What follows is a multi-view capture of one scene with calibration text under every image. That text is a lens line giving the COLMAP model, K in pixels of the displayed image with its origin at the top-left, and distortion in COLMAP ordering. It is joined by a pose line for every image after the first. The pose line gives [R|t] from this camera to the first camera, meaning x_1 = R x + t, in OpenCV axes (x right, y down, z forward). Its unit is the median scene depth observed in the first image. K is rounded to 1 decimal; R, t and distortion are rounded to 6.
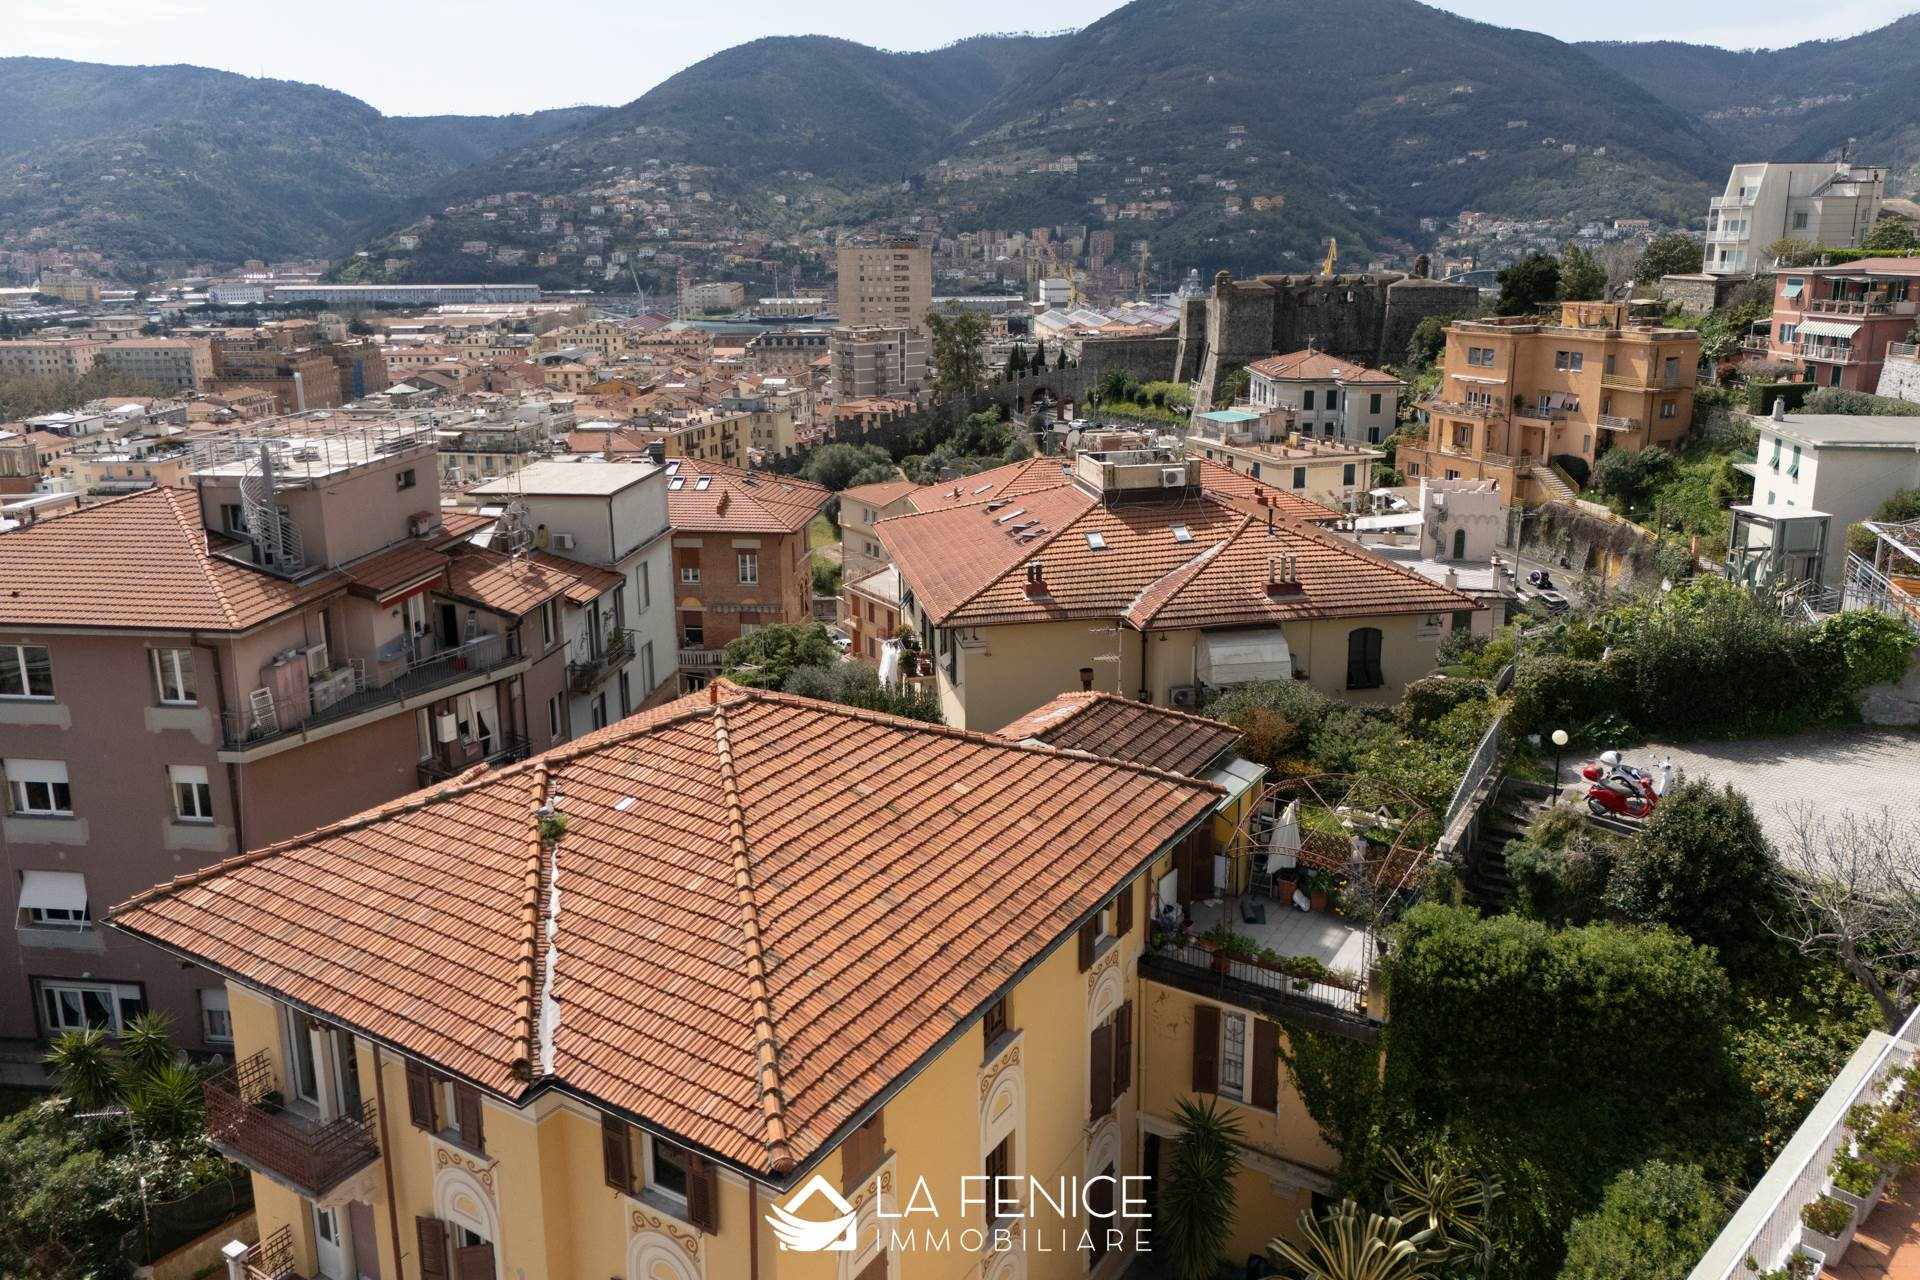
lens RADIAL K [[1418.3, 0, 969.2], [0, 1418.3, 559.2], [0, 0, 1]] dist [0.069493, -0.069007]
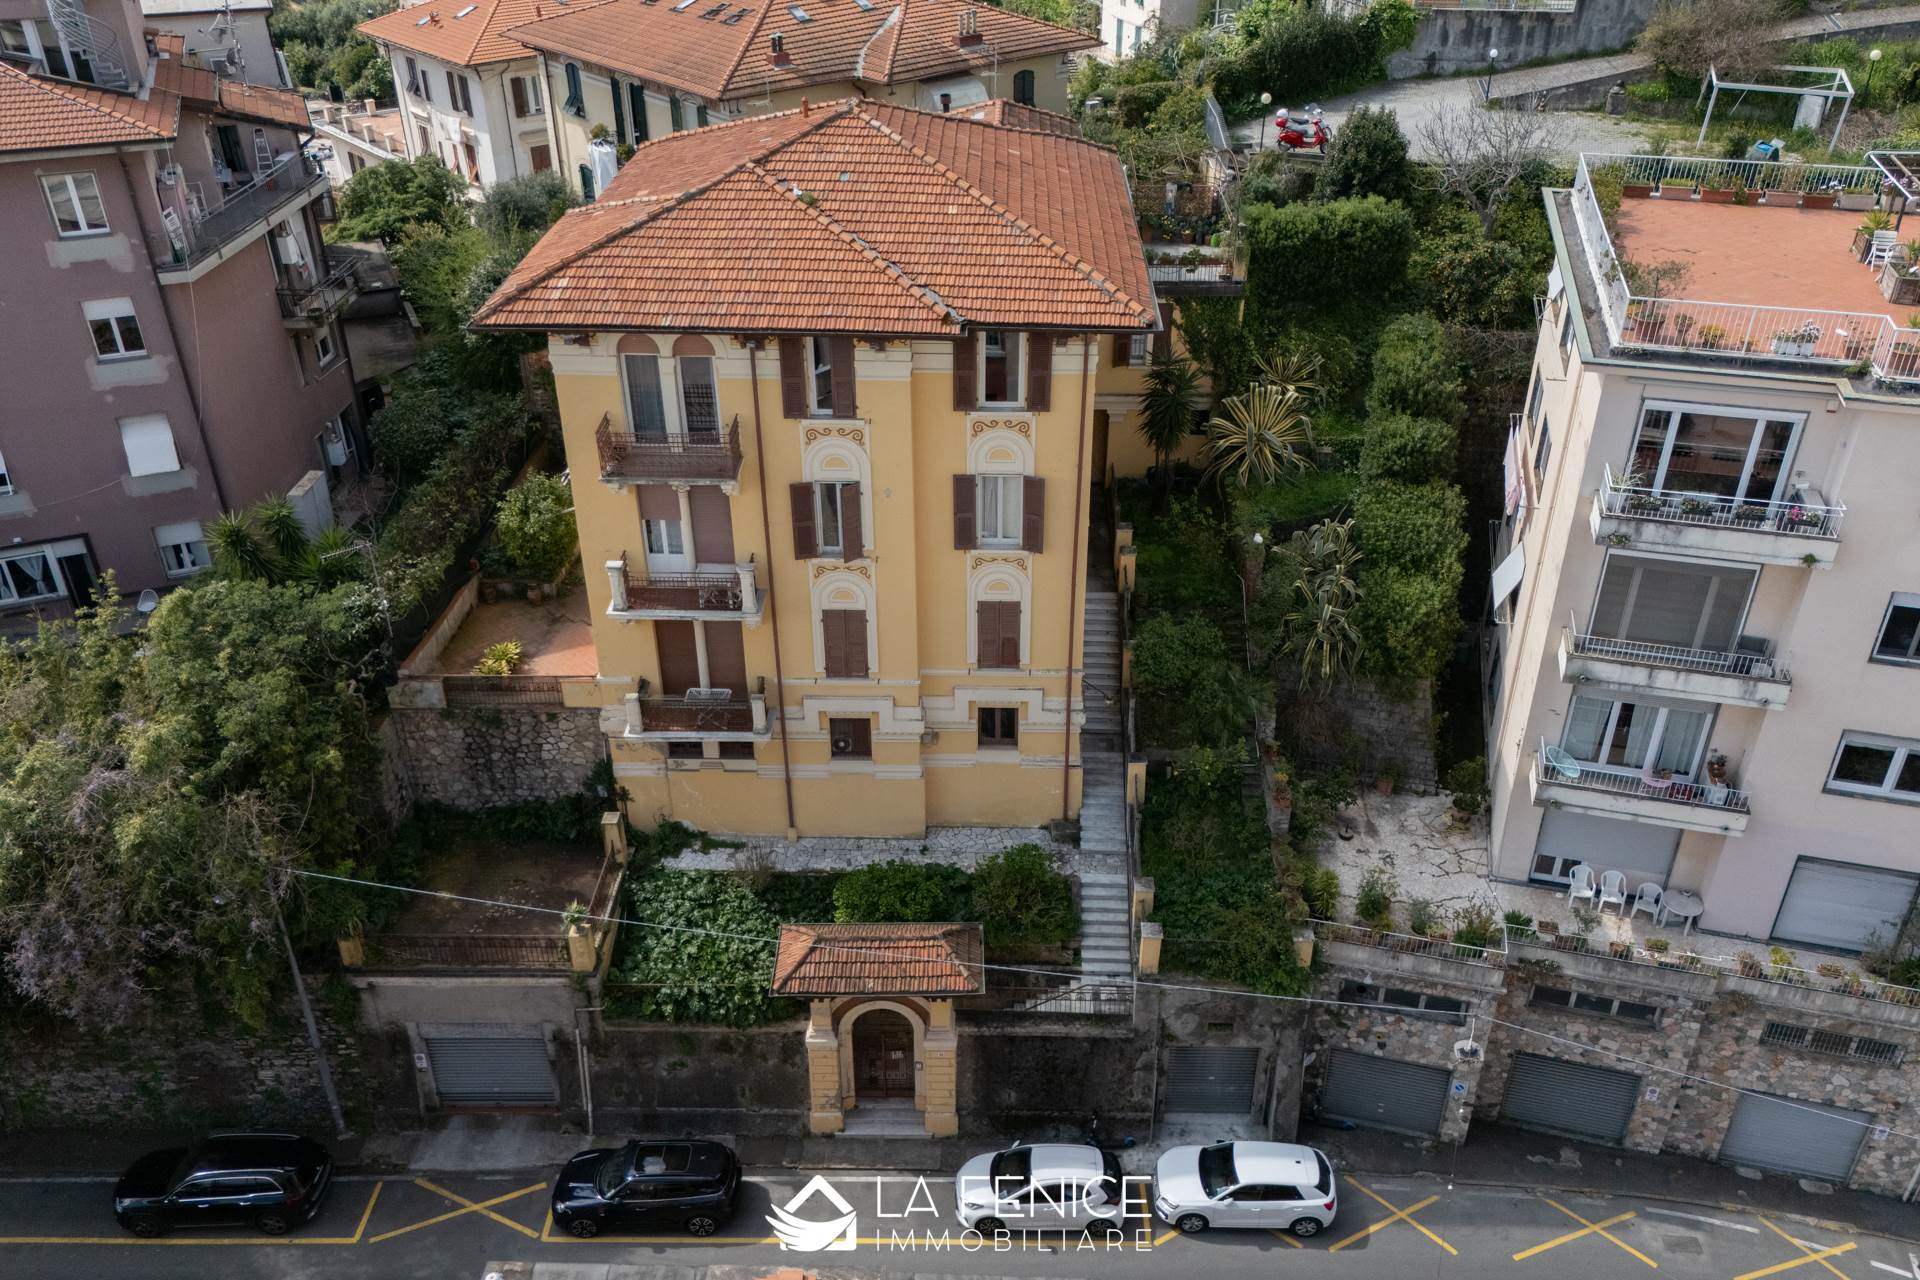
lens RADIAL K [[1501.0, 0, 974.1], [0, 1501.0, 620.2], [0, 0, 1]] dist [0.072302, -0.088669]
pose [[0.856188, -0.254586, 0.449586, -0.444491], [0.105370, 0.937923, 0.330450, 0.054102], [-0.505805, -0.235555, 0.829864, -0.168053]]
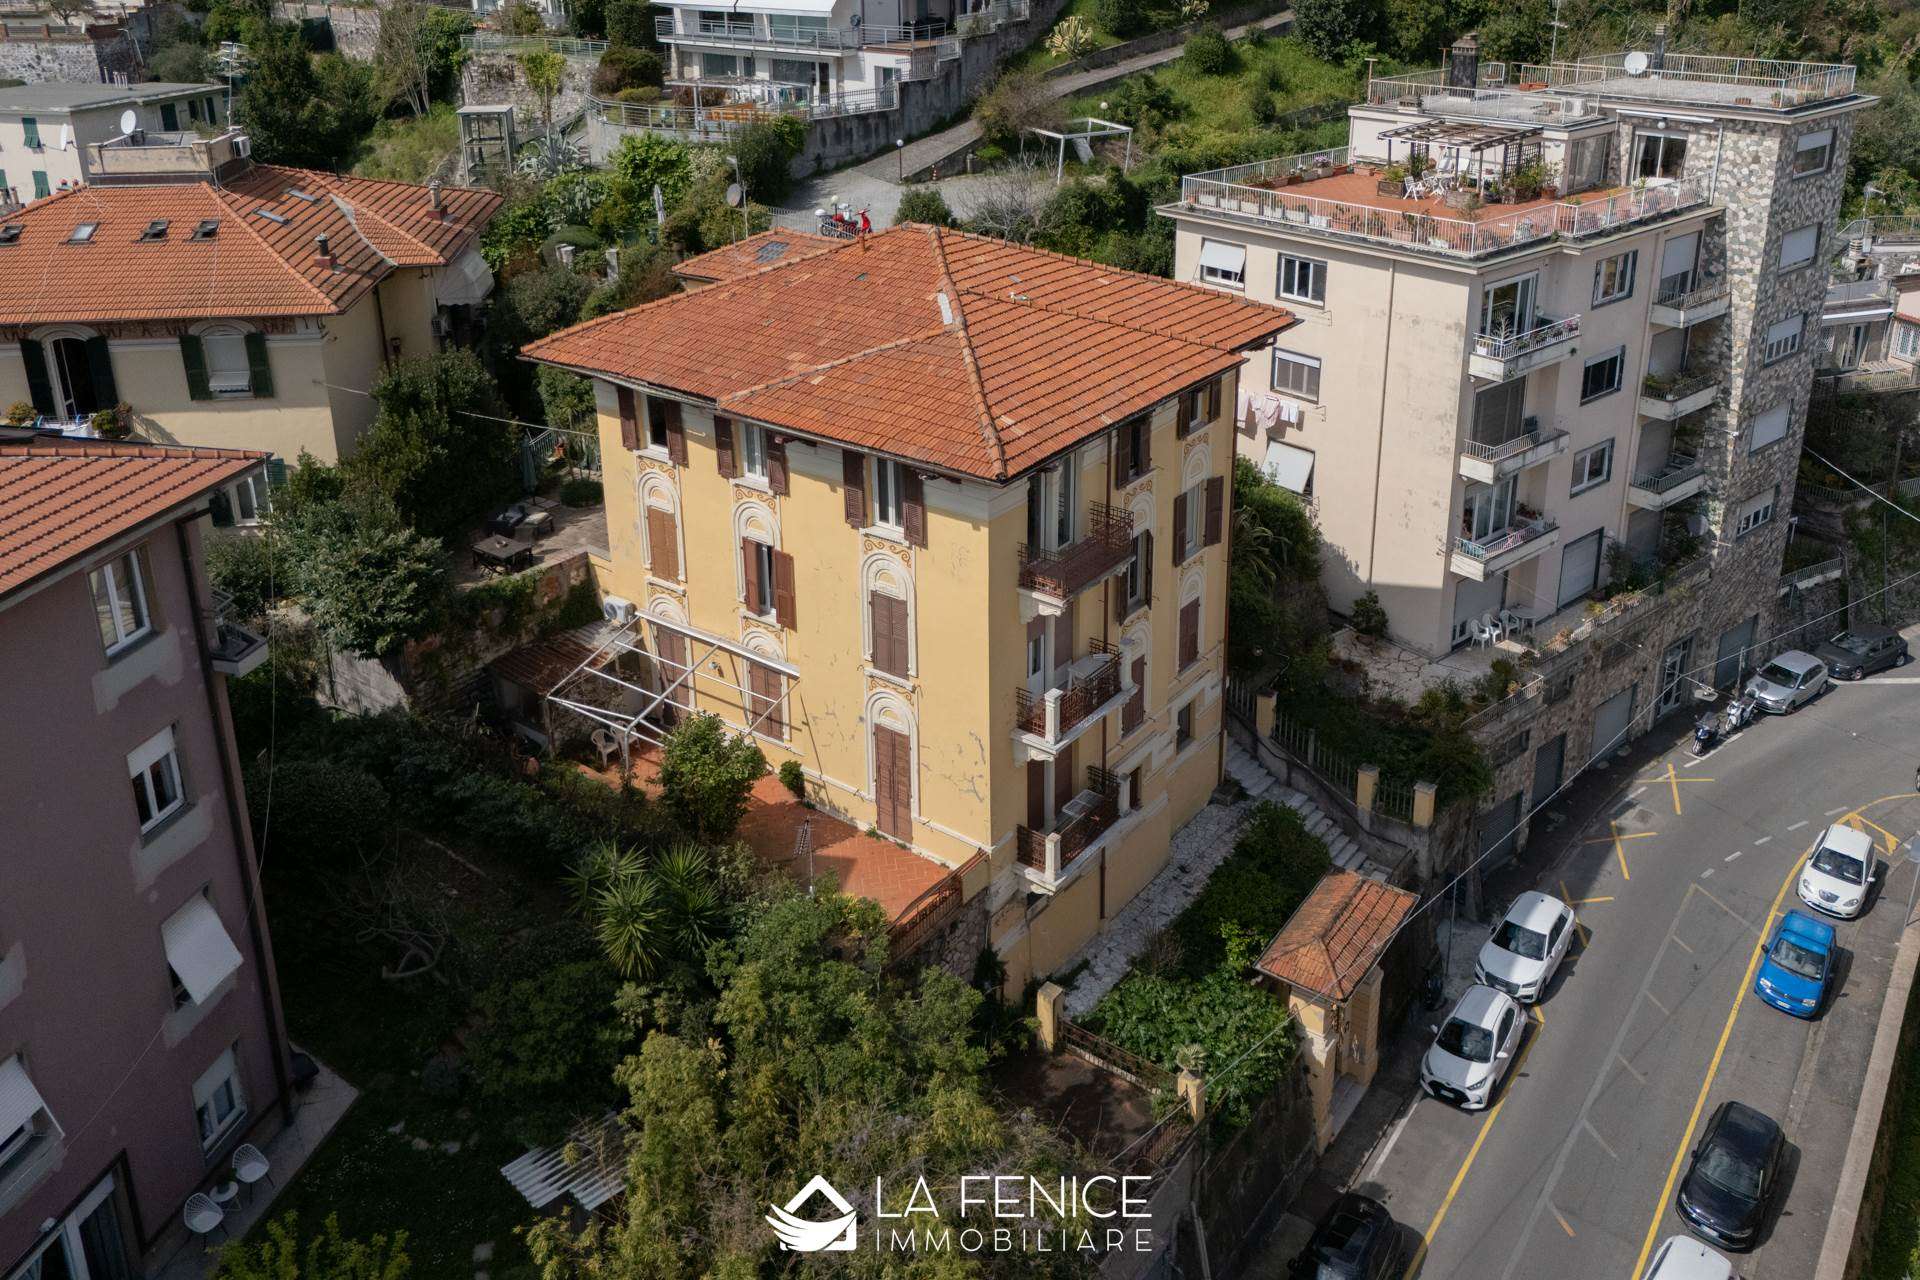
lens RADIAL K [[1525.3, 0, 965.2], [0, 1525.3, 418.5], [0, 0, 1]] dist [0.070380, -0.089699]
pose [[0.084372, -0.313336, 0.945887, -0.869877], [0.239086, 0.927907, 0.286053, -0.068992], [-0.967326, 0.202013, 0.153204, 0.426668]]
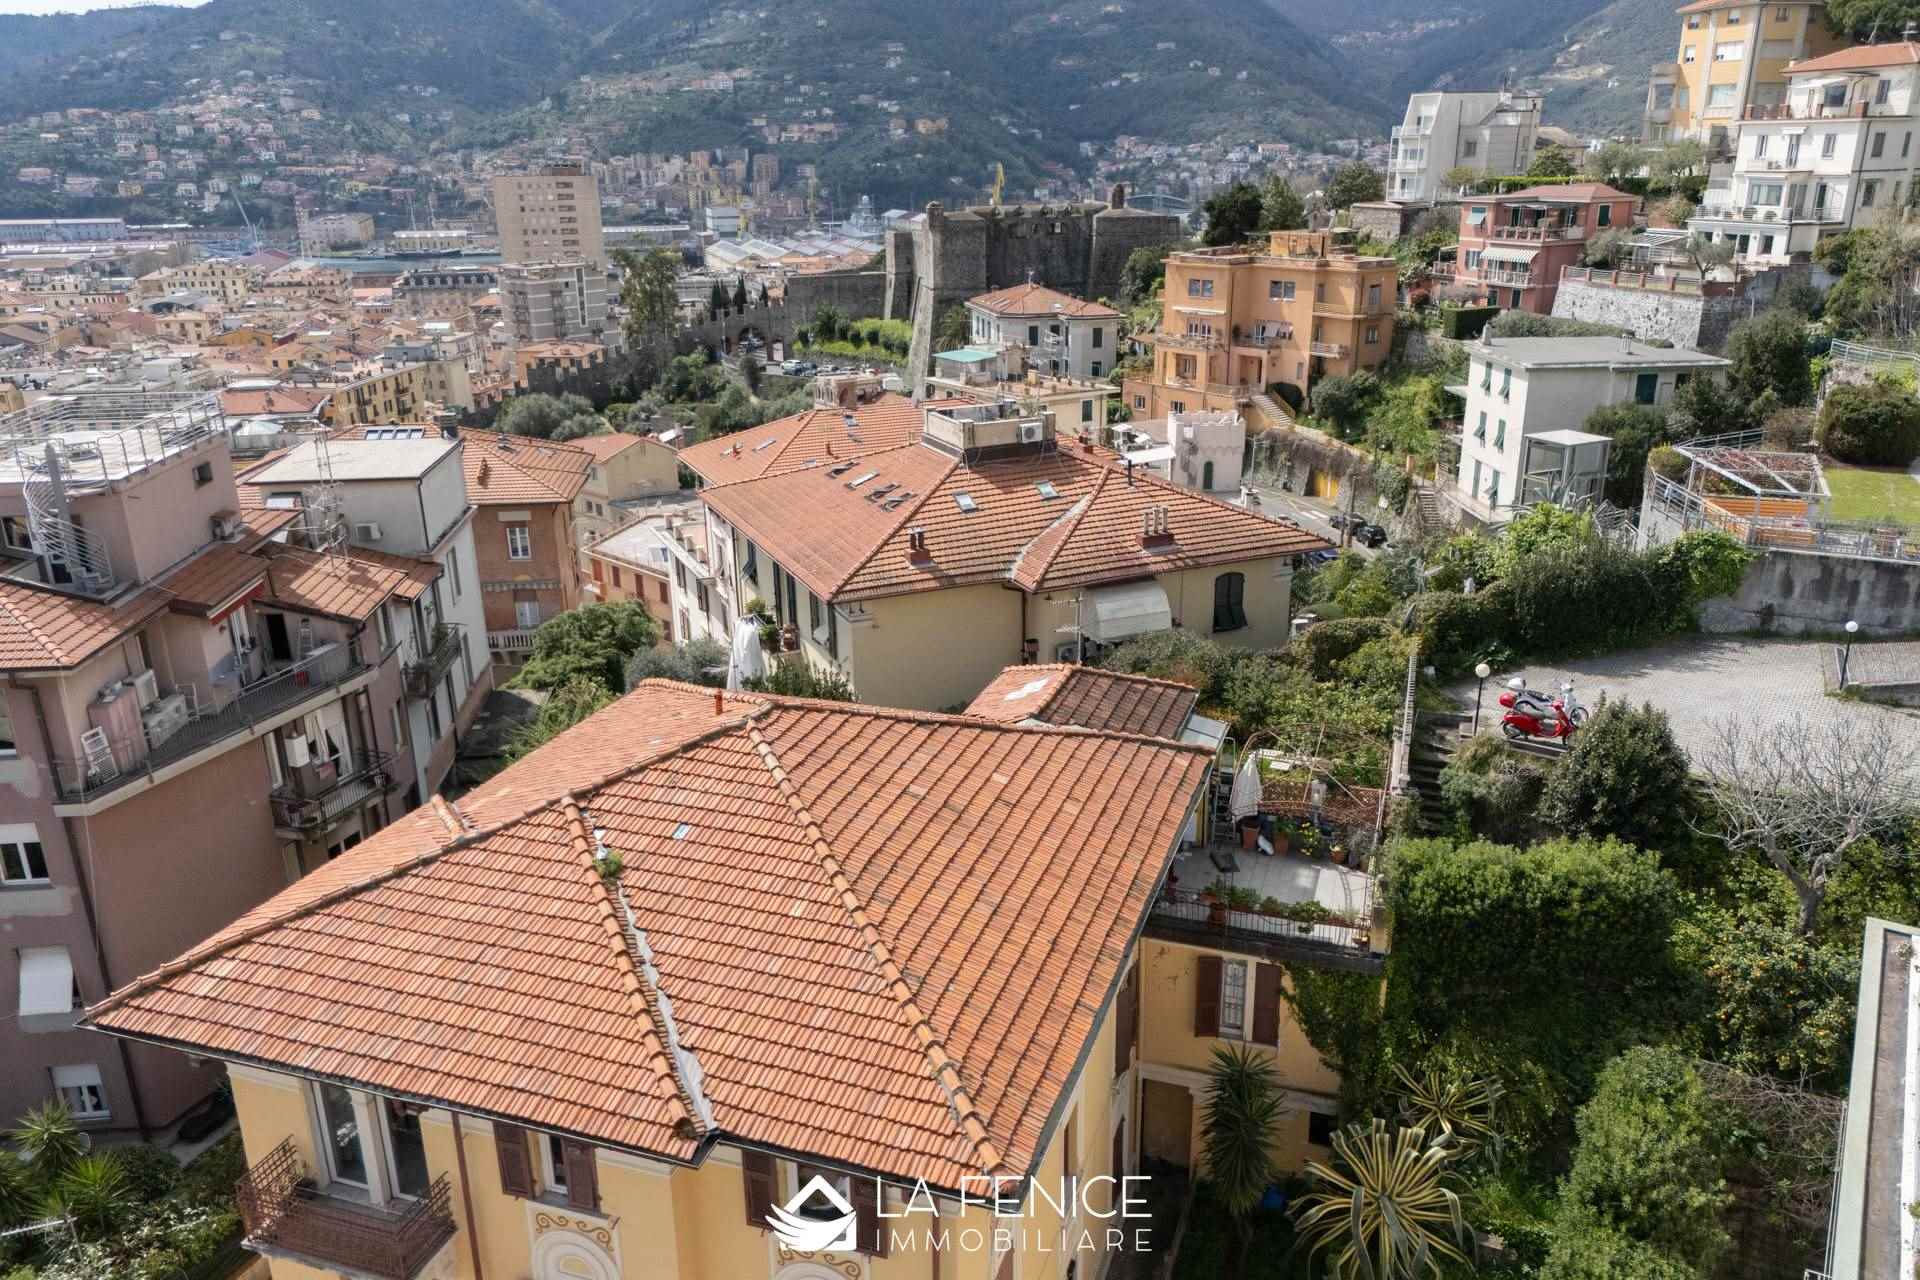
lens RADIAL K [[1418.1, 0, 966.8], [0, 1418.1, 661.4], [0, 0, 1]] dist [0.066278, -0.062590]
pose [[0.974475, -0.079079, 0.210108, -0.123928], [0.054584, 0.991280, 0.119933, -0.020933], [-0.217760, -0.105403, 0.970294, 0.032112]]
